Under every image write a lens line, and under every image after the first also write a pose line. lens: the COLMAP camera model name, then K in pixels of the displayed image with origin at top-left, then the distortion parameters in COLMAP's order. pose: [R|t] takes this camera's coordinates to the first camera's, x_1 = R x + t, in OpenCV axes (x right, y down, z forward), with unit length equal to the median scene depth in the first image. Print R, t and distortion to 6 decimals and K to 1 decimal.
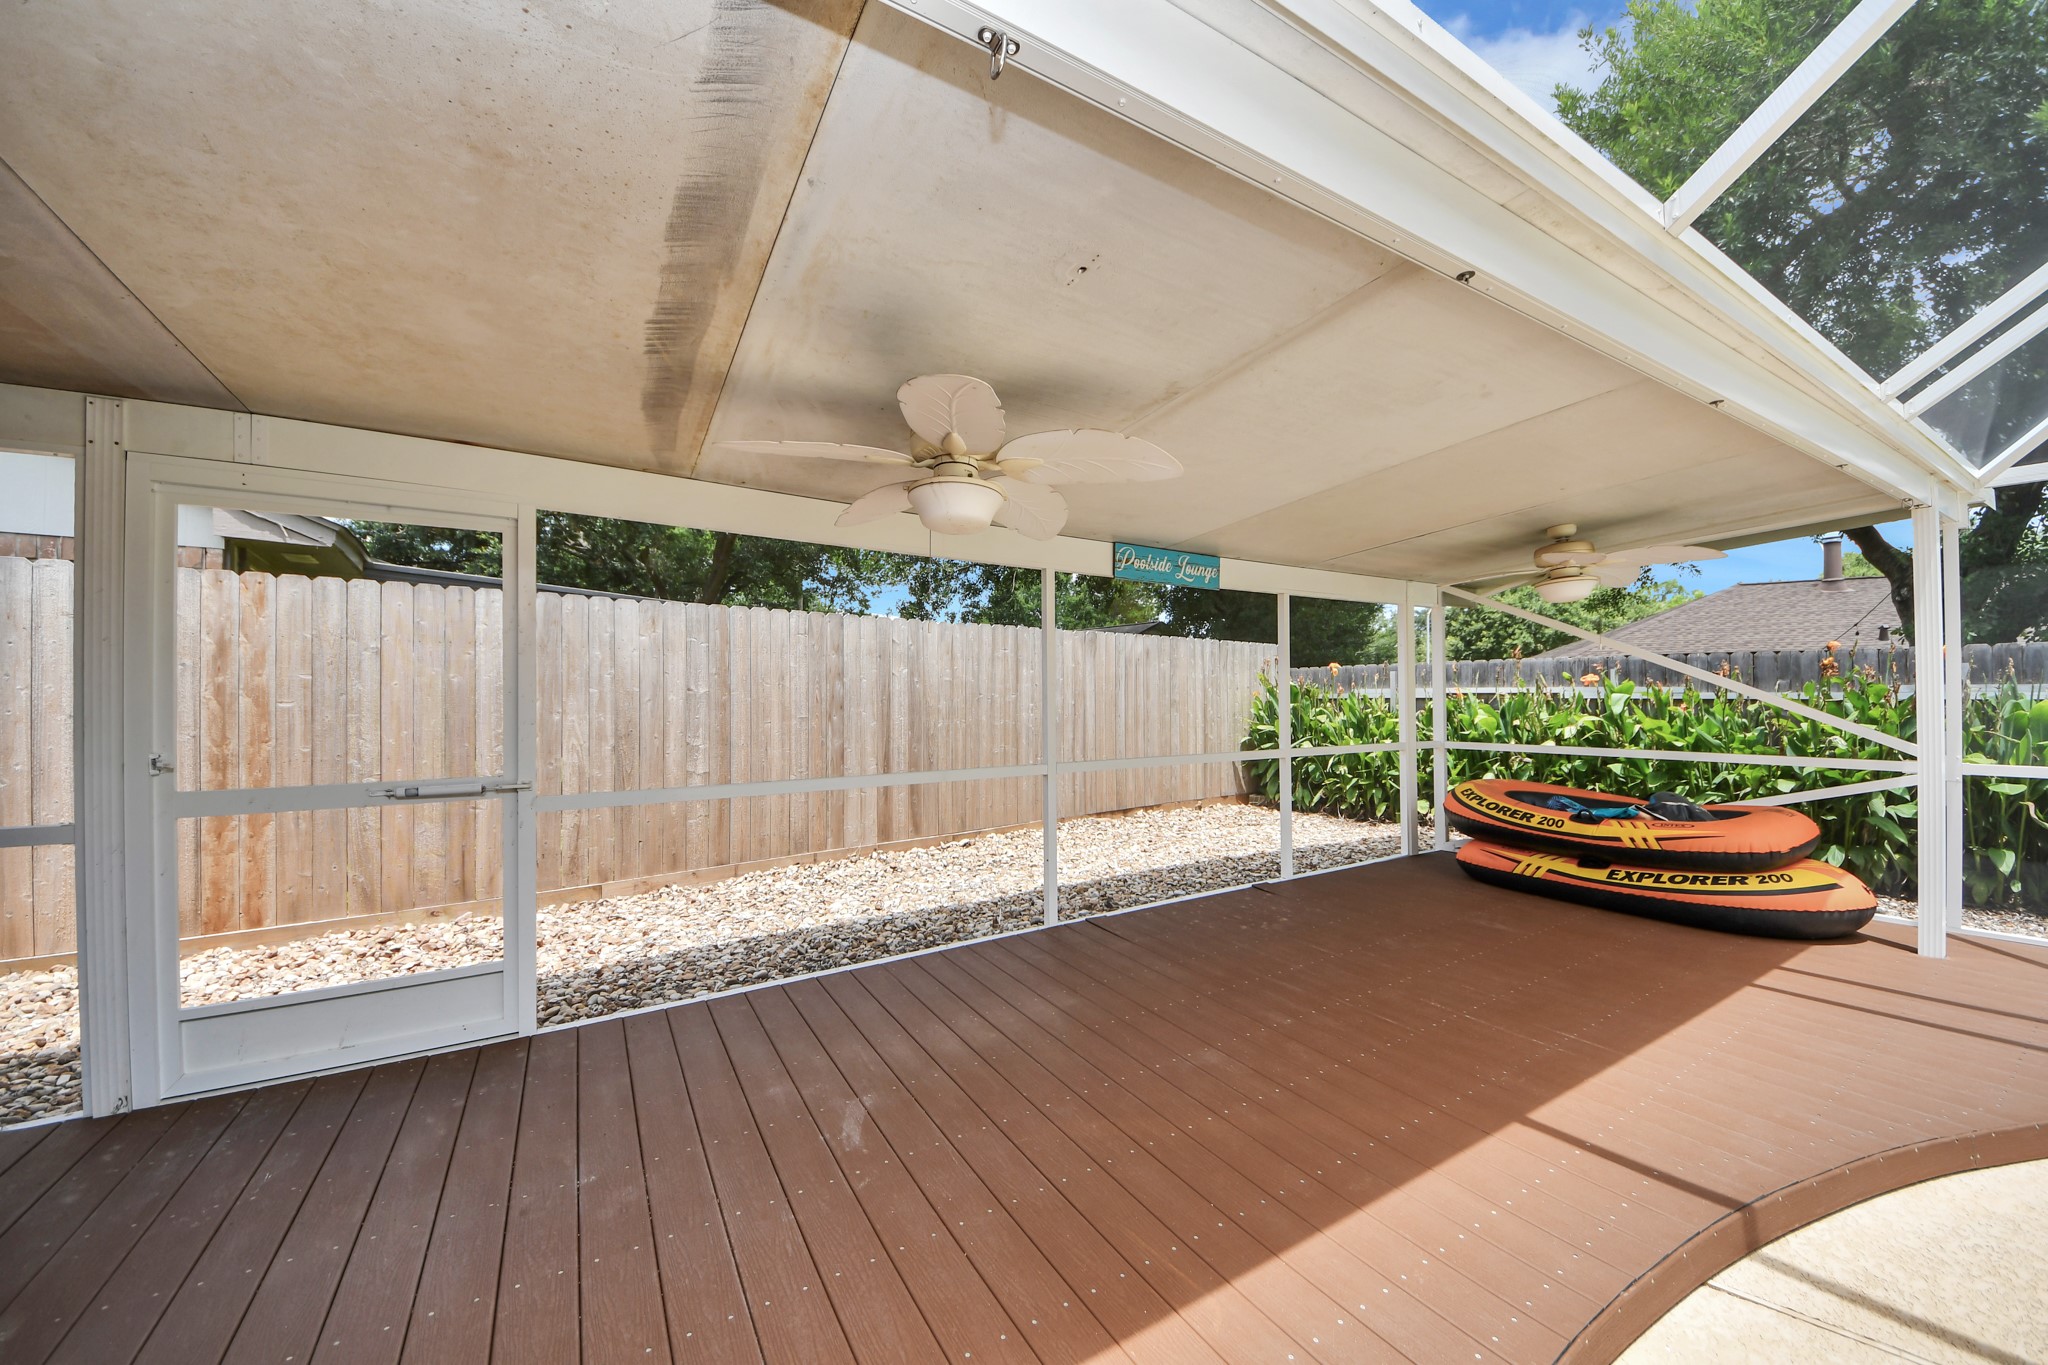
lens RADIAL K [[737.3, 0, 1027.1], [0, 737.3, 696.3], [0, 0, 1]] dist [0.001908, -0.000112]
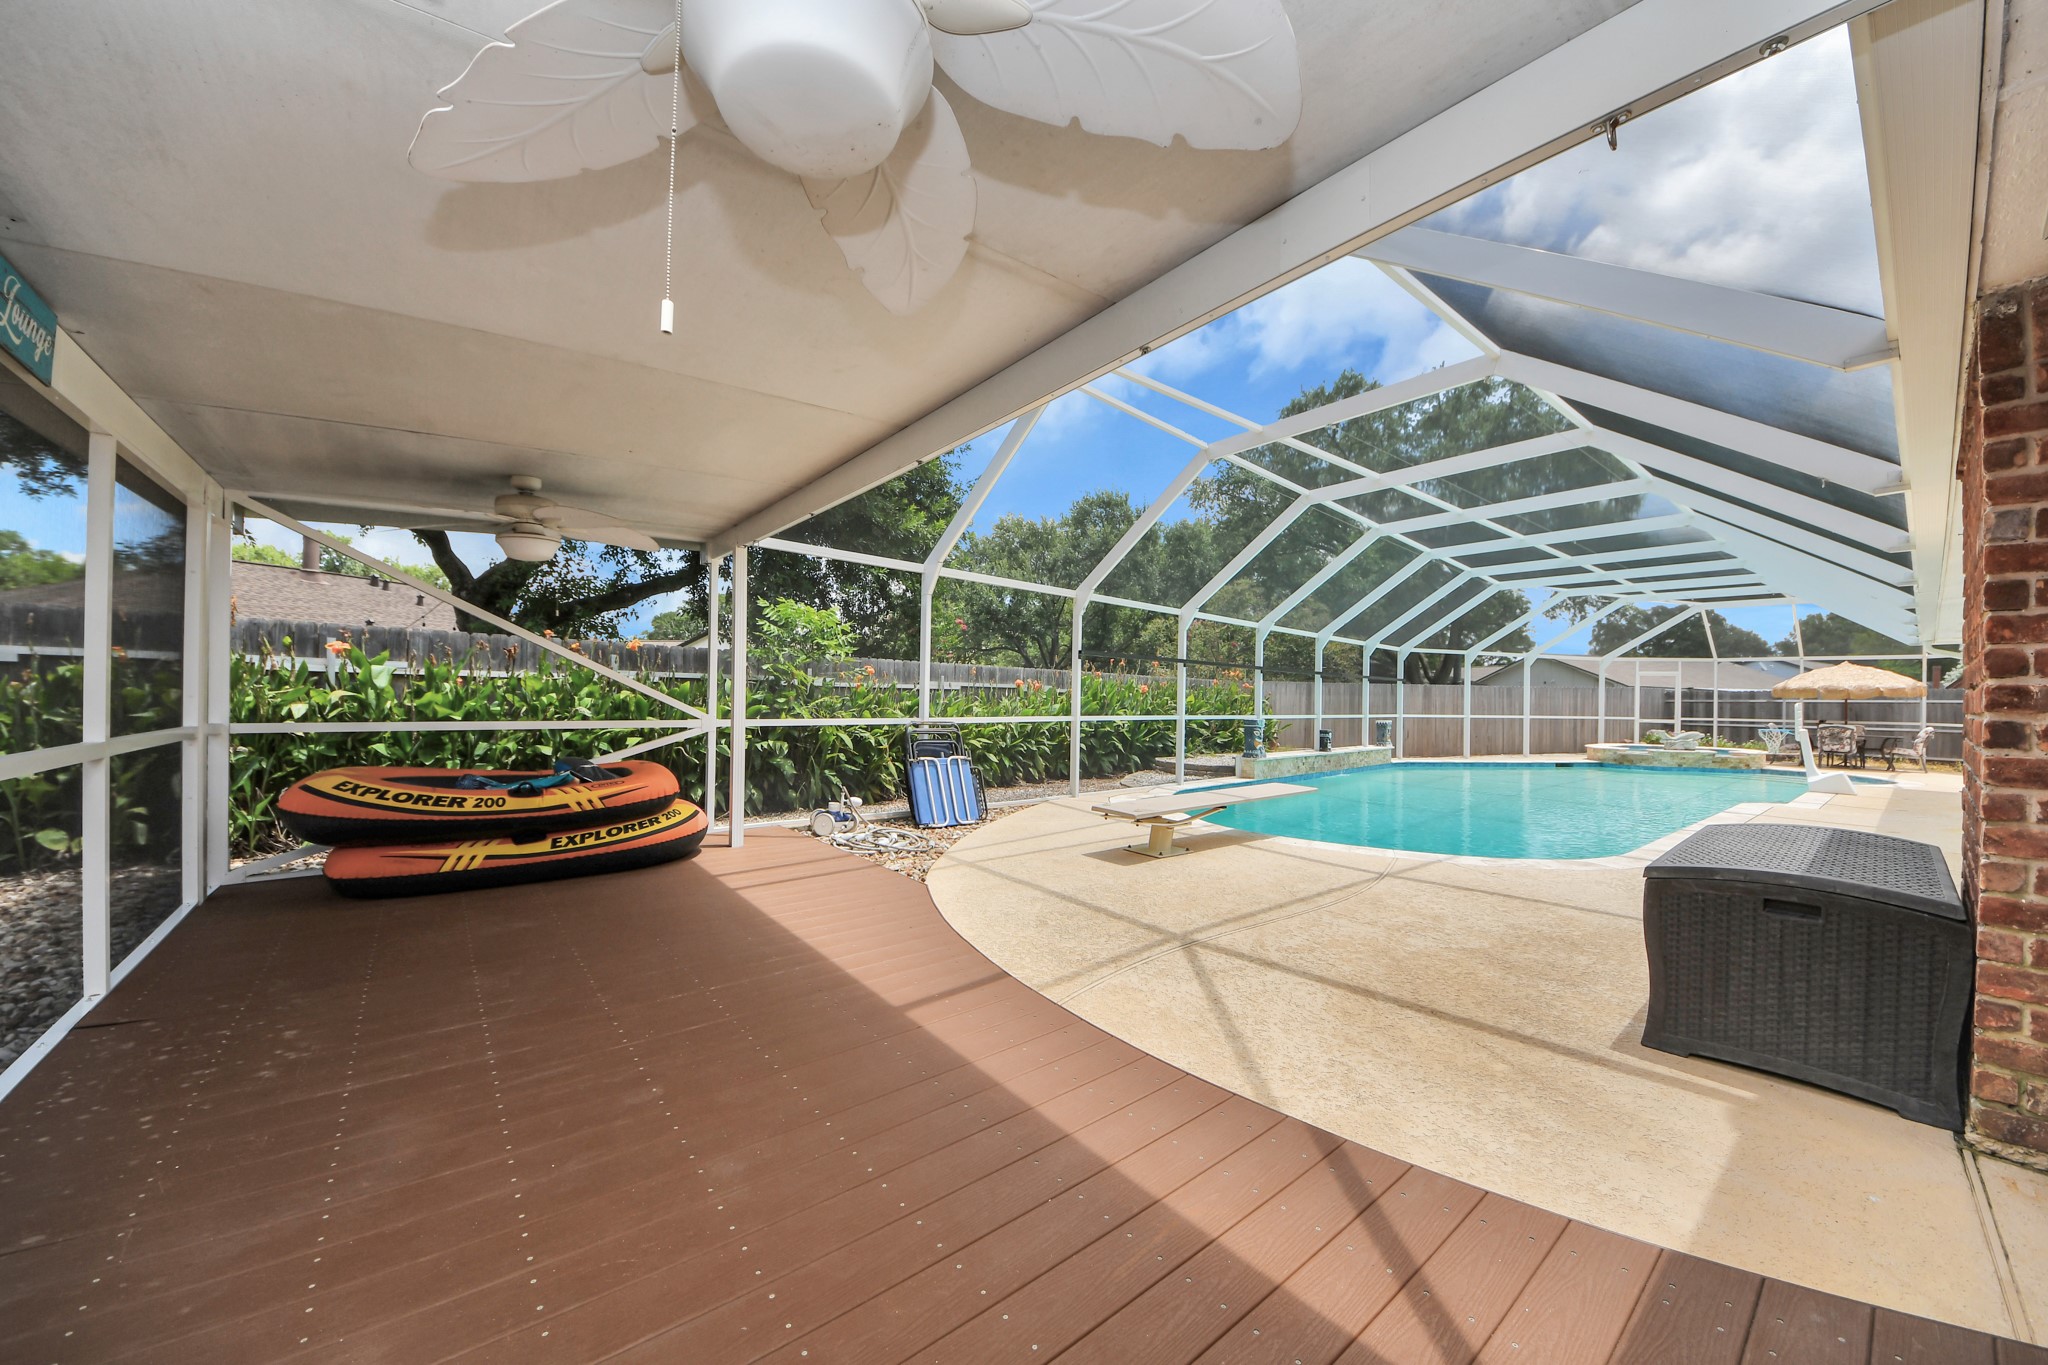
lens RADIAL K [[737.3, 0, 1027.1], [0, 737.3, 696.3], [0, 0, 1]] dist [0.001908, -0.000112]
pose [[-0.127239, 0.003437, 0.991866, -0.280148], [-0.014711, 0.999877, -0.005352, 0.040540], [-0.991763, -0.015273, -0.127173, 0.511026]]
